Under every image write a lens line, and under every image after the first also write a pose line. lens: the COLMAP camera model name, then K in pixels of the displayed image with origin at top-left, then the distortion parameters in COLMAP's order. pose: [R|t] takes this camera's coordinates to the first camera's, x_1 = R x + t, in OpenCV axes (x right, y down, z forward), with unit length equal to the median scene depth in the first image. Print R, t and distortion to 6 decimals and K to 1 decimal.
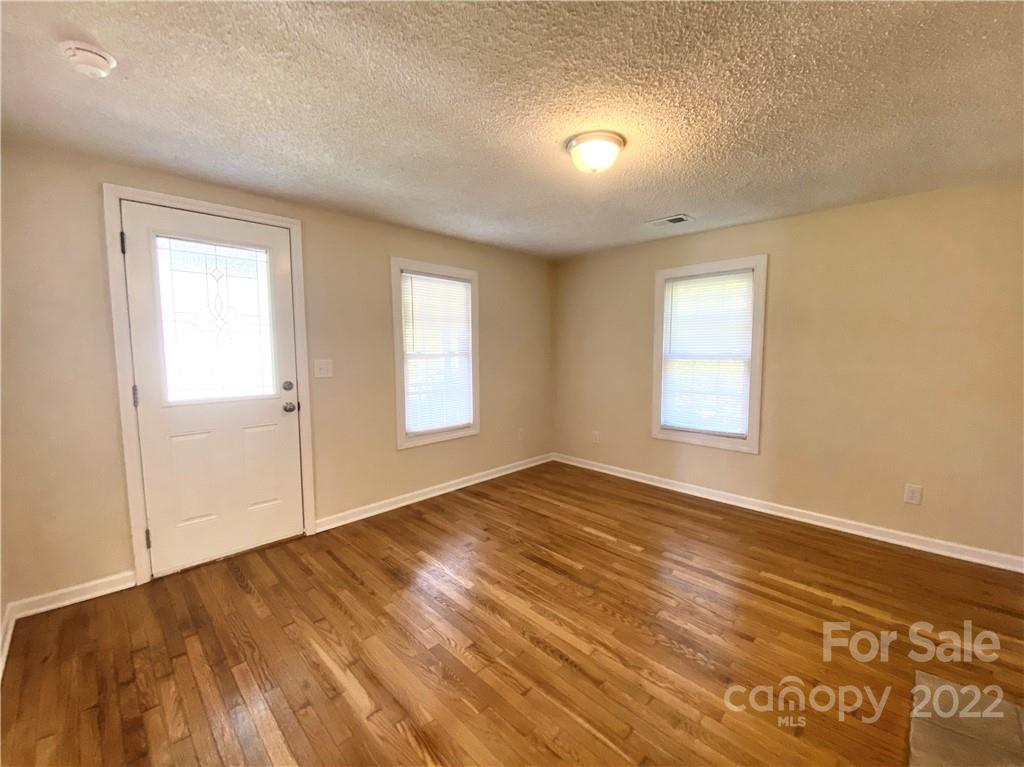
lens RADIAL K [[433.6, 0, 512.0], [0, 433.6, 383.5], [0, 0, 1]] dist [0.000737, -0.000006]
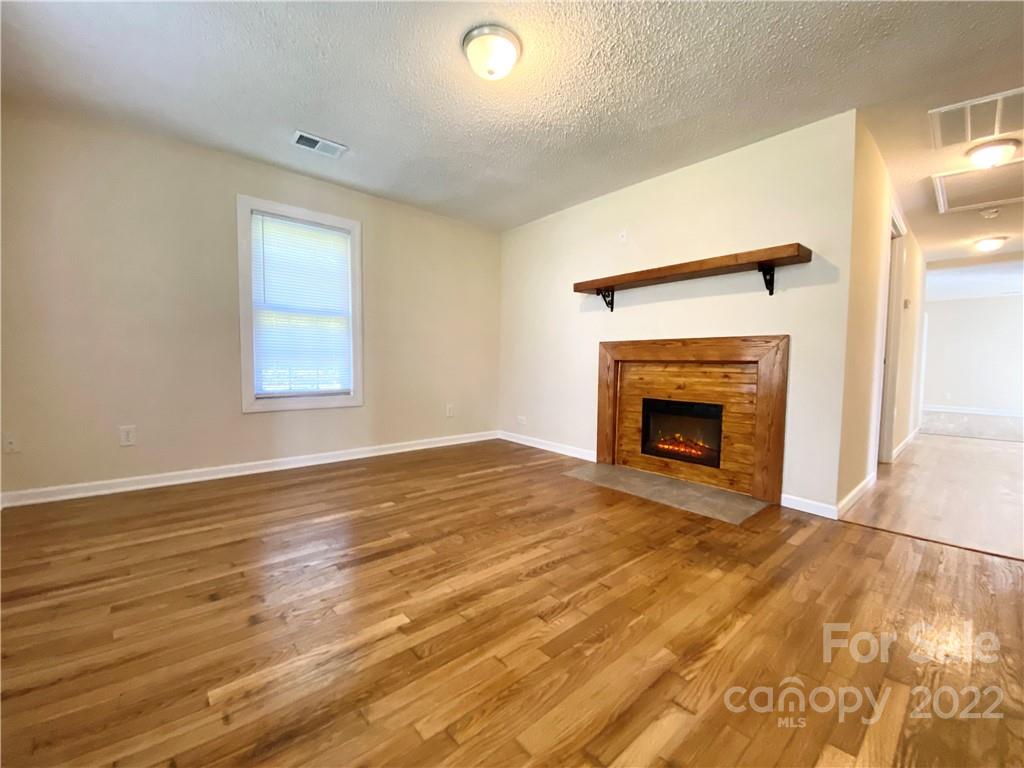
lens RADIAL K [[418.2, 0, 512.0], [0, 418.2, 384.0], [0, 0, 1]] dist [0.015367, -0.000560]
pose [[0.057691, -0.052566, 0.996950, -0.637147], [0.086650, 0.995108, 0.047454, 0.130216], [-0.994567, 0.083648, 0.061964, 0.776578]]
